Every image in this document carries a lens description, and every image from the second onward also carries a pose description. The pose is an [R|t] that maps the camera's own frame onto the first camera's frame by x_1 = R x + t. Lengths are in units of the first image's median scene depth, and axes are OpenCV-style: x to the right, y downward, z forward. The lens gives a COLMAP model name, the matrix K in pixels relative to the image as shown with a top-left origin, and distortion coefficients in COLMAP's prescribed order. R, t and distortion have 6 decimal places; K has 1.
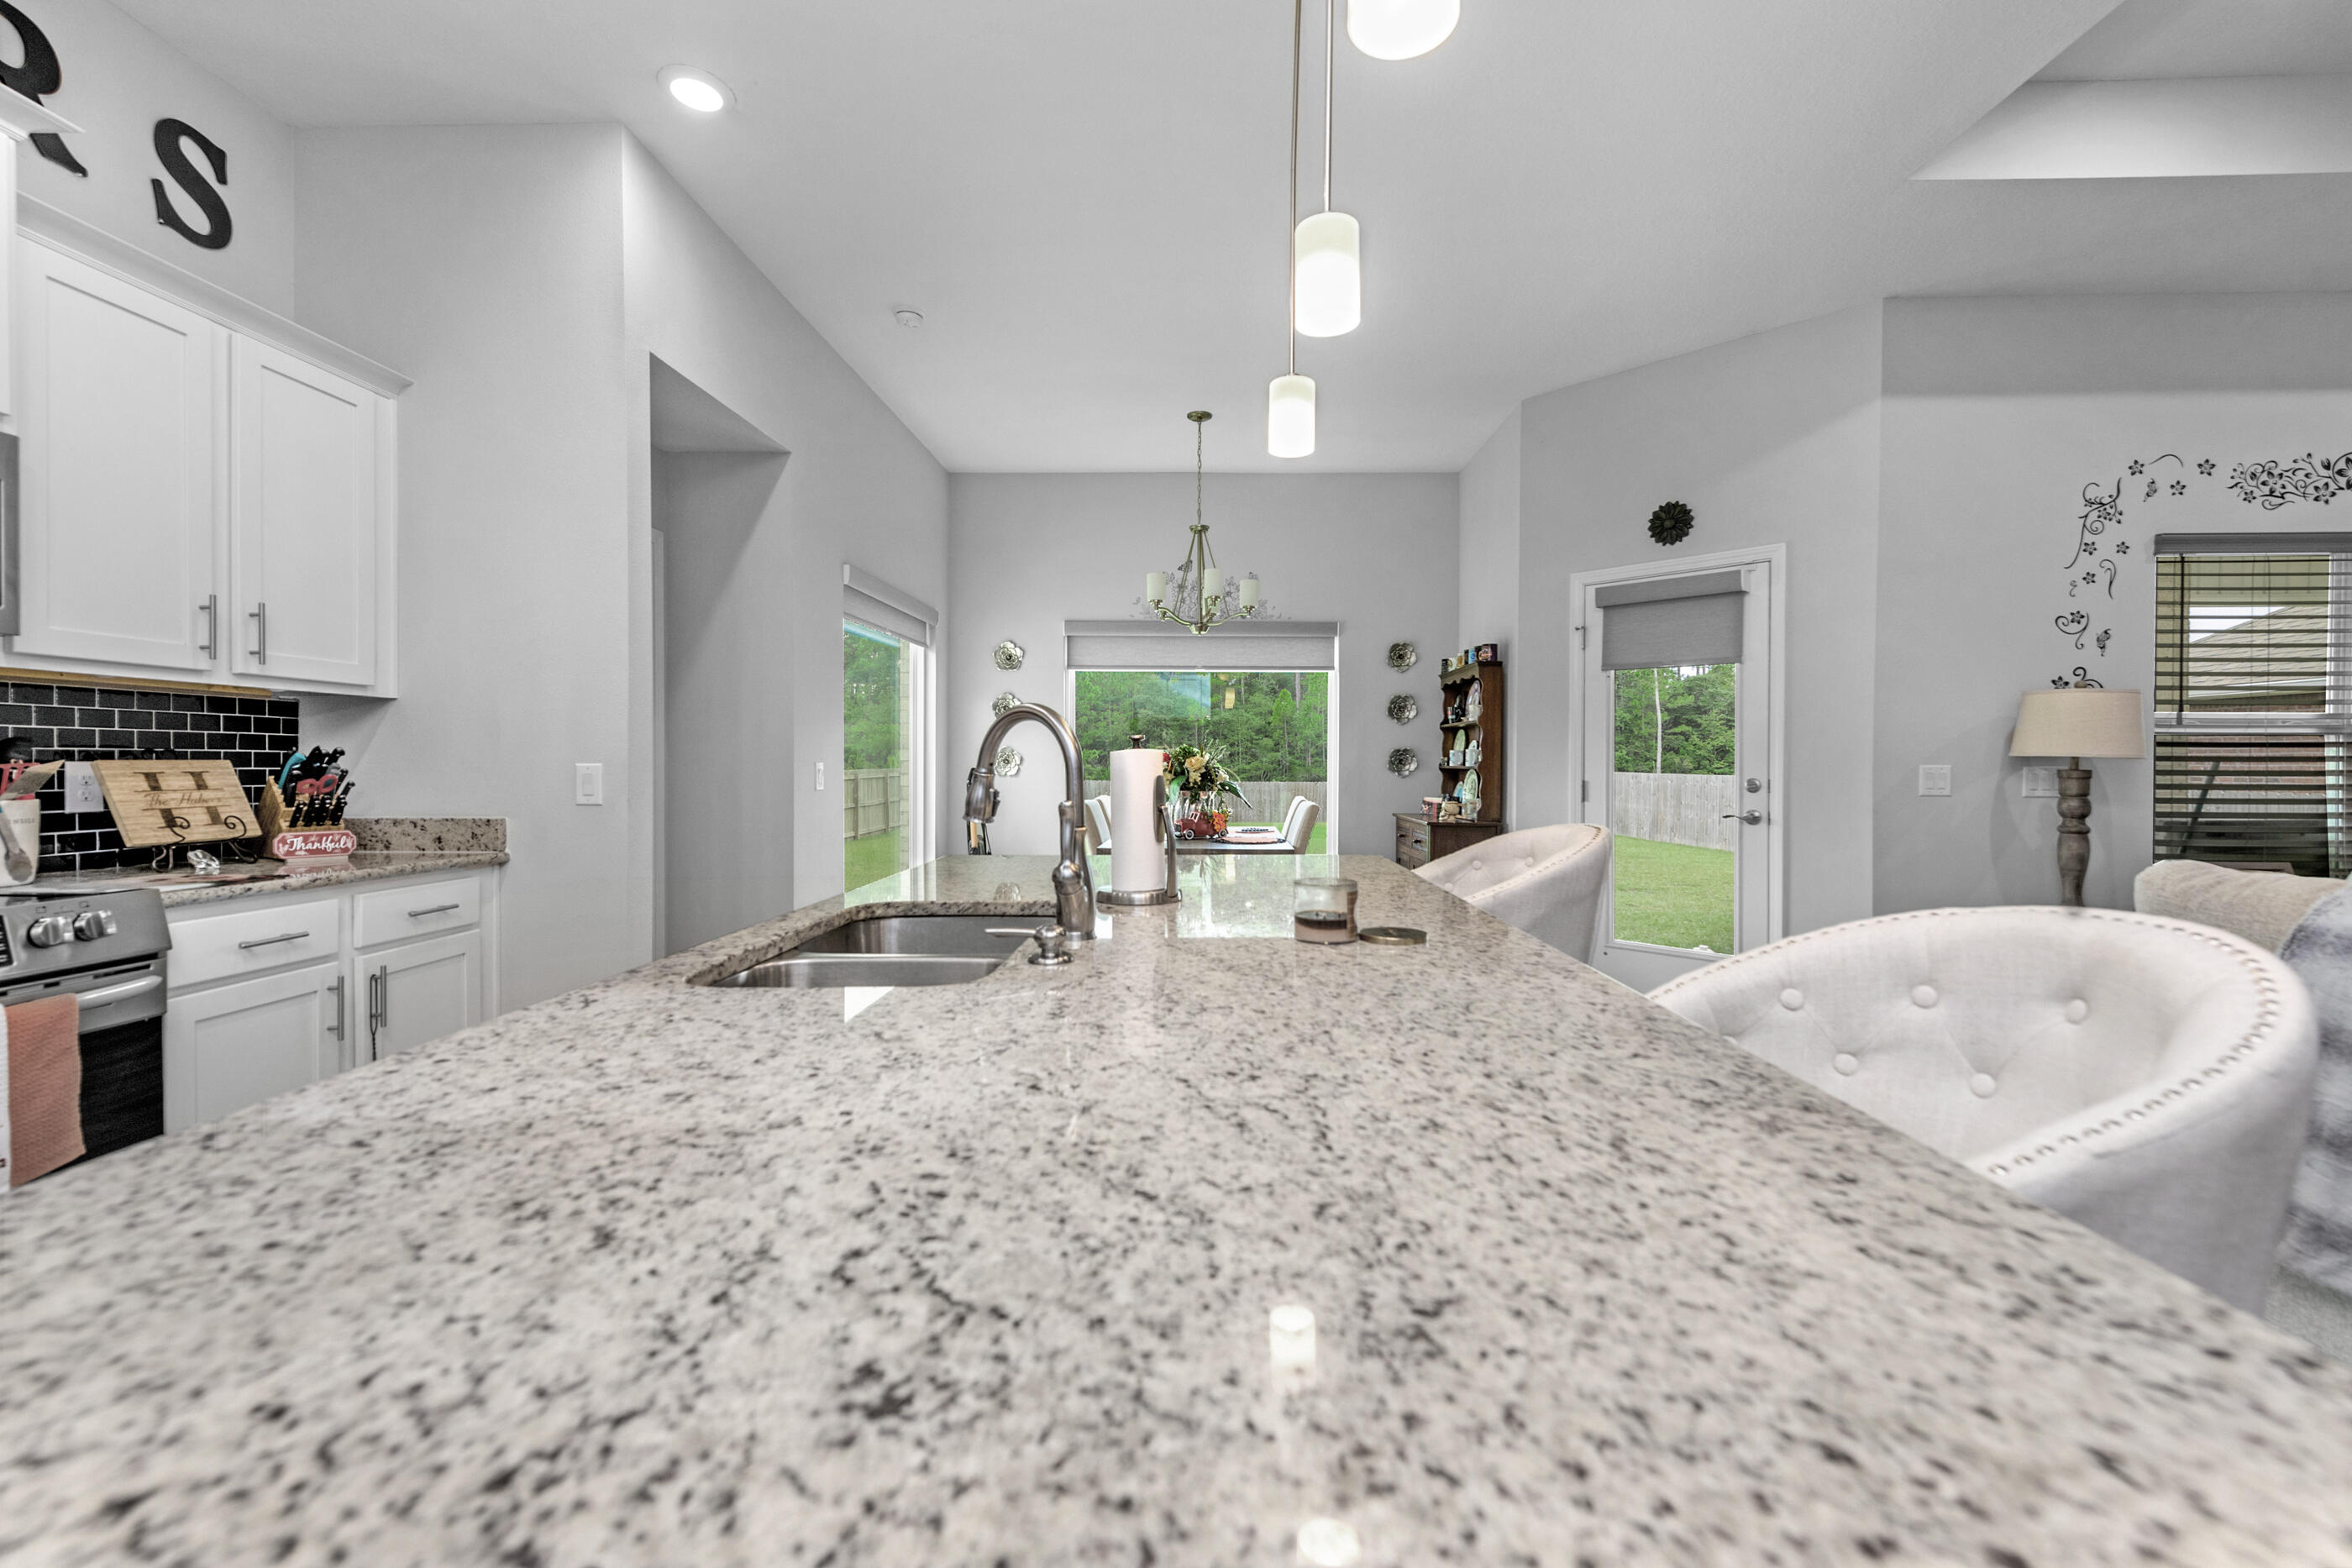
lens RADIAL K [[955.2, 0, 1200.0], [0, 955.2, 772.8], [0, 0, 1]] dist [0.015357, -0.005431]
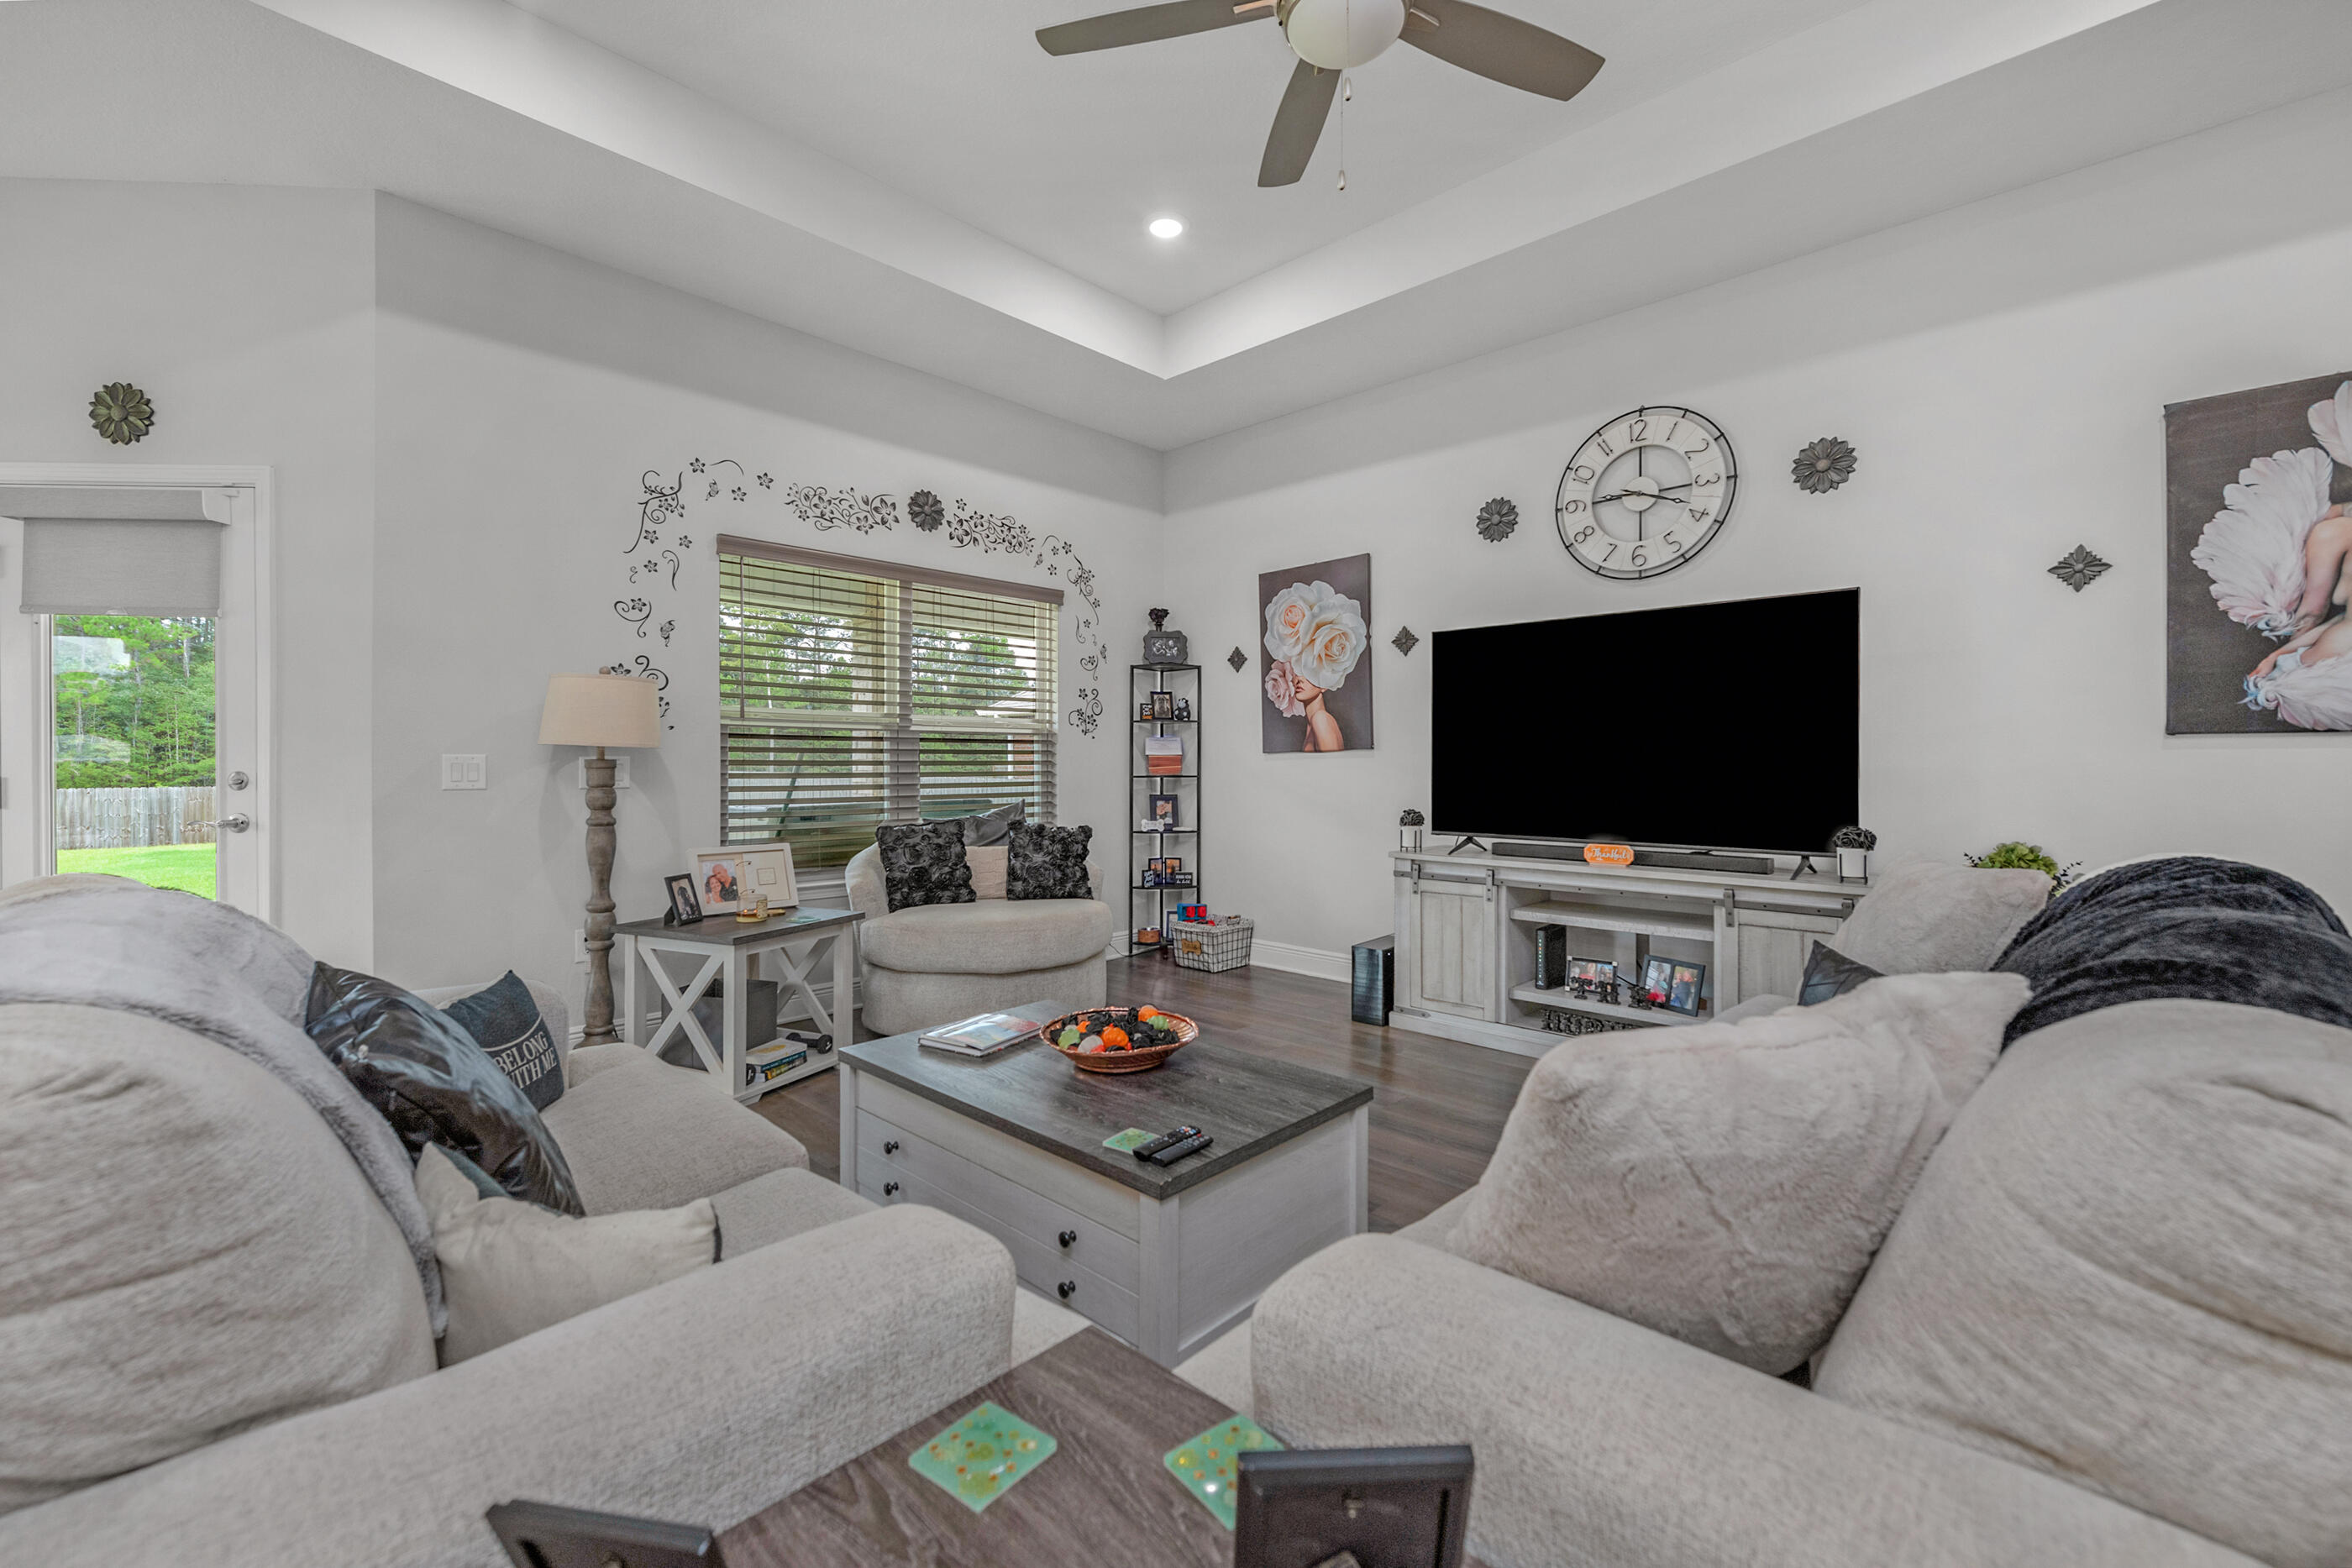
lens RADIAL K [[939.6, 0, 1171.3], [0, 939.6, 769.9], [0, 0, 1]] dist [0.010668, -0.000100]
pose [[0.682524, -0.006679, 0.730832, 0.578543], [0.007750, 0.999968, 0.001900, 0.009700], [-0.730822, 0.004367, 0.682554, -0.052085]]
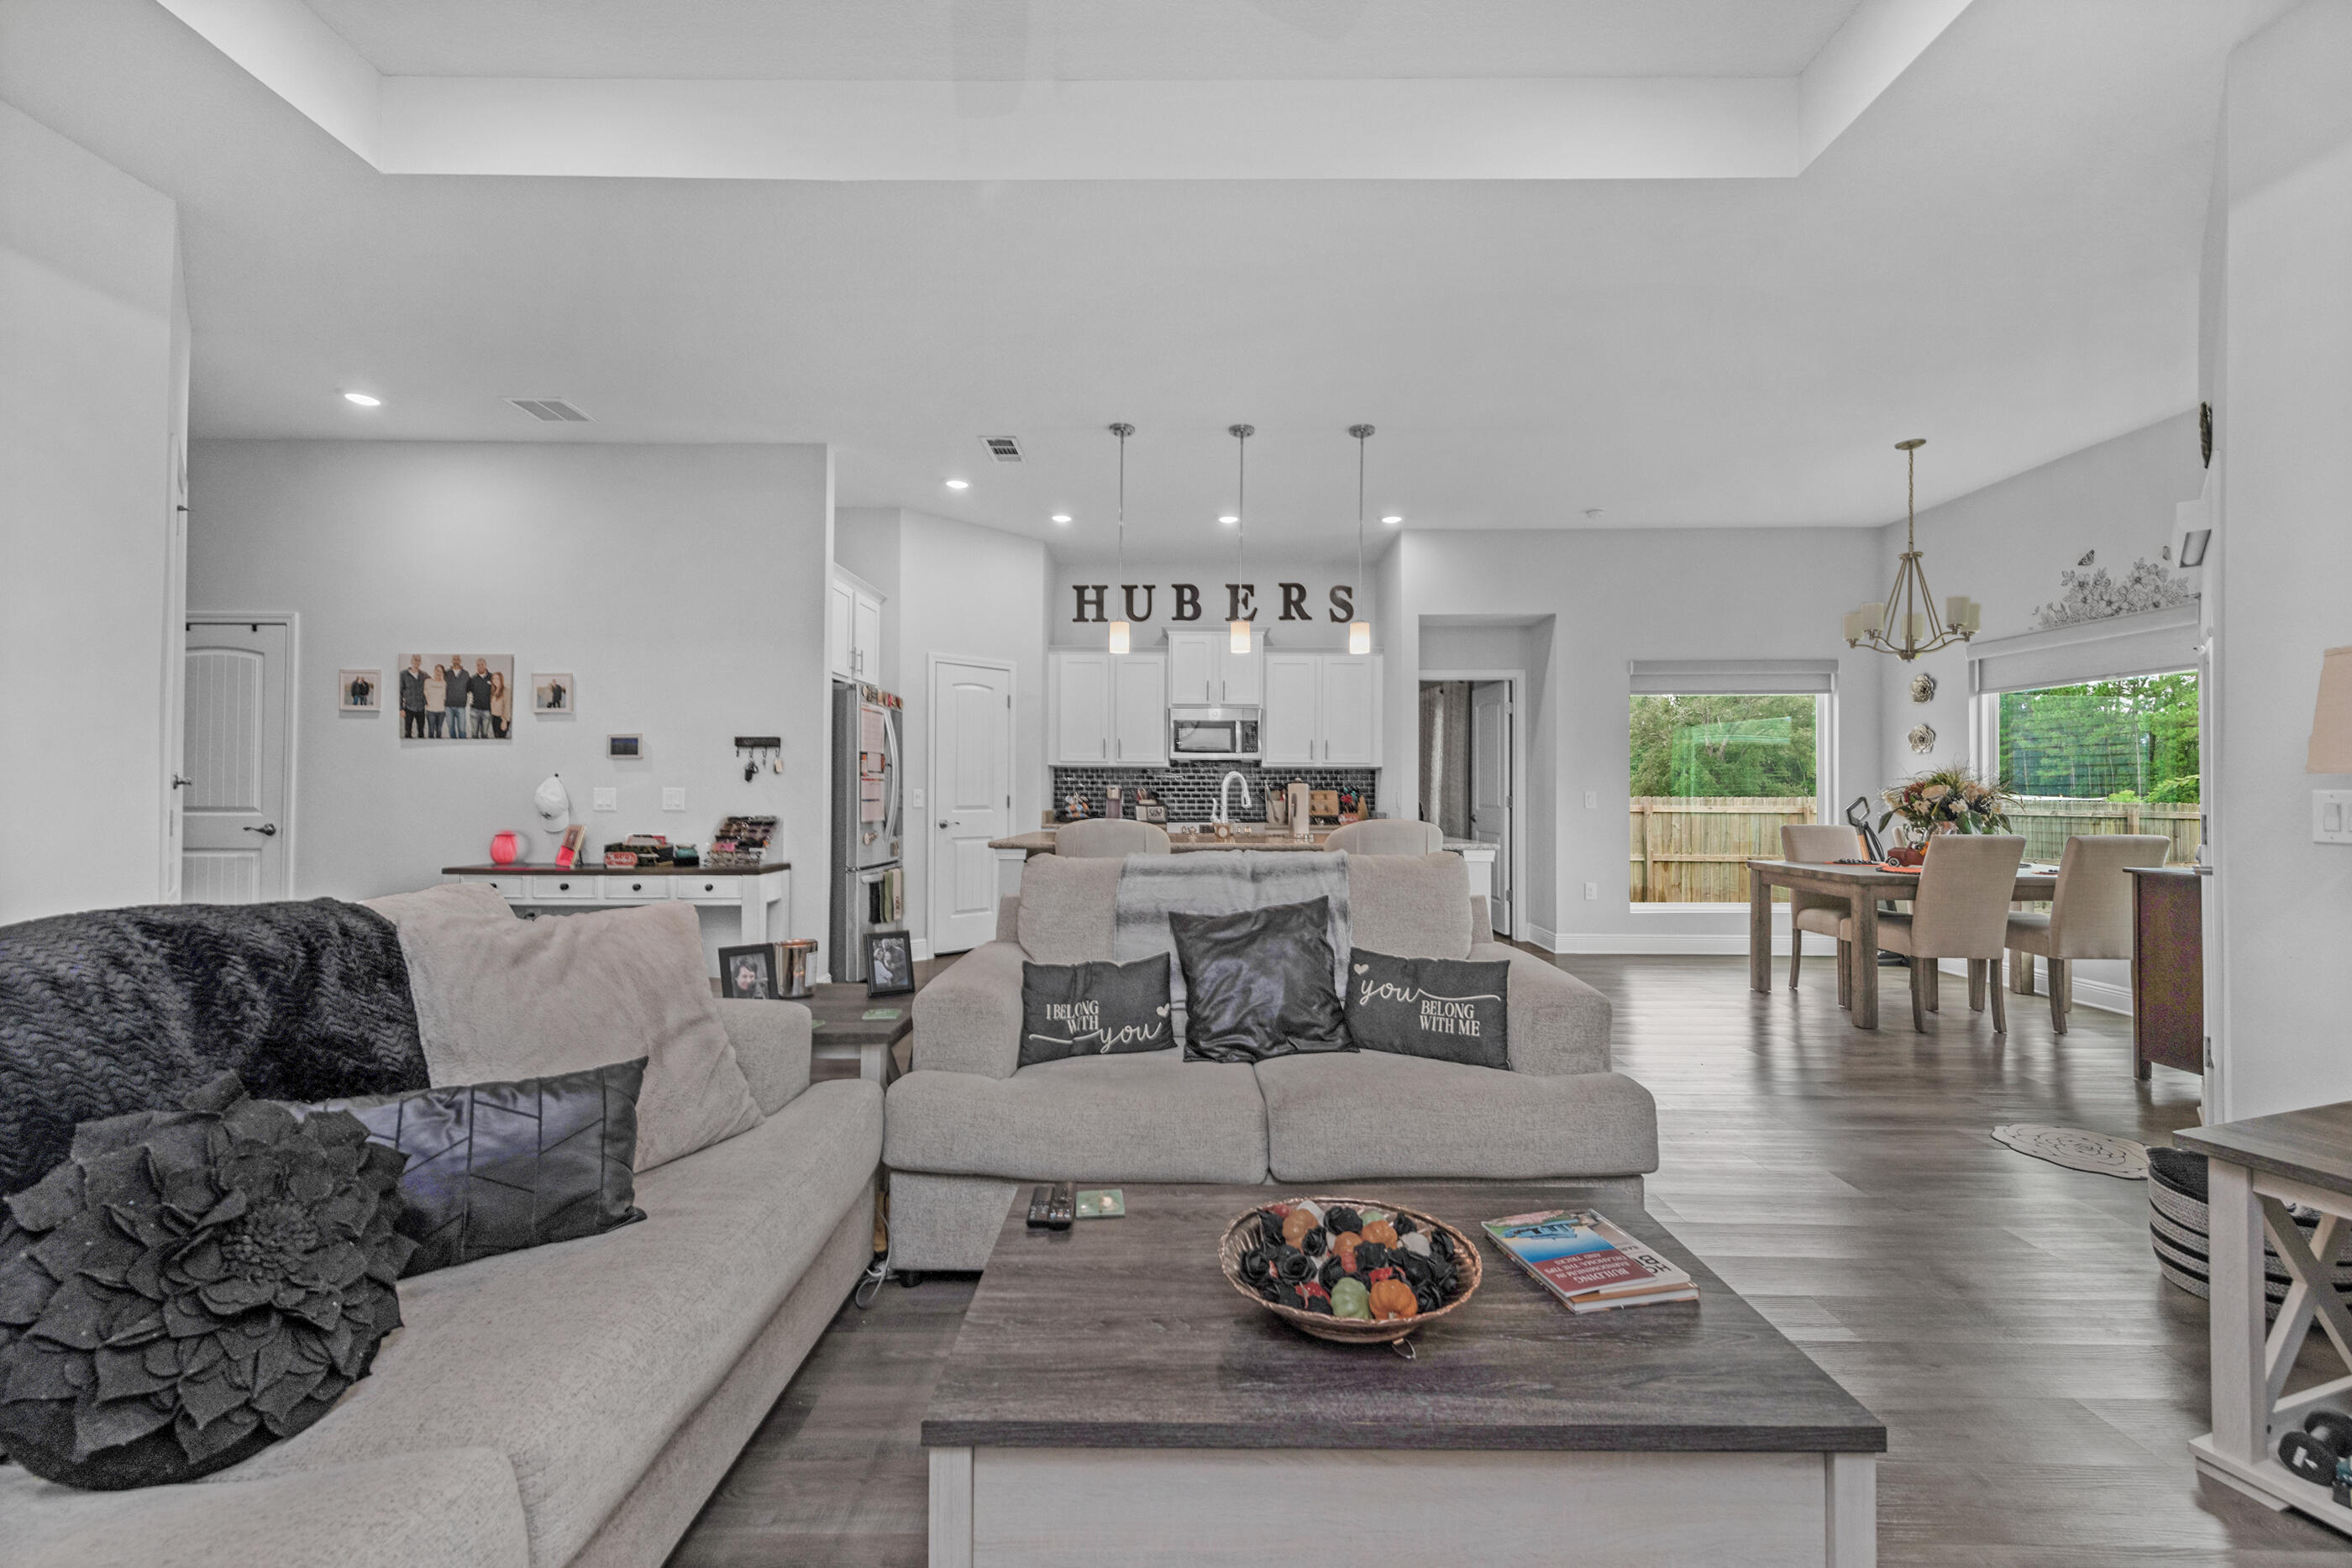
lens RADIAL K [[944.1, 0, 1148.3], [0, 944.1, 772.7], [0, 0, 1]] dist [0.010255, -0.000396]
pose [[-0.017291, -0.021026, -0.999629, 1.329652], [-0.016739, 0.999645, -0.020737, 0.002155], [0.999710, 0.016375, -0.017636, 0.297752]]
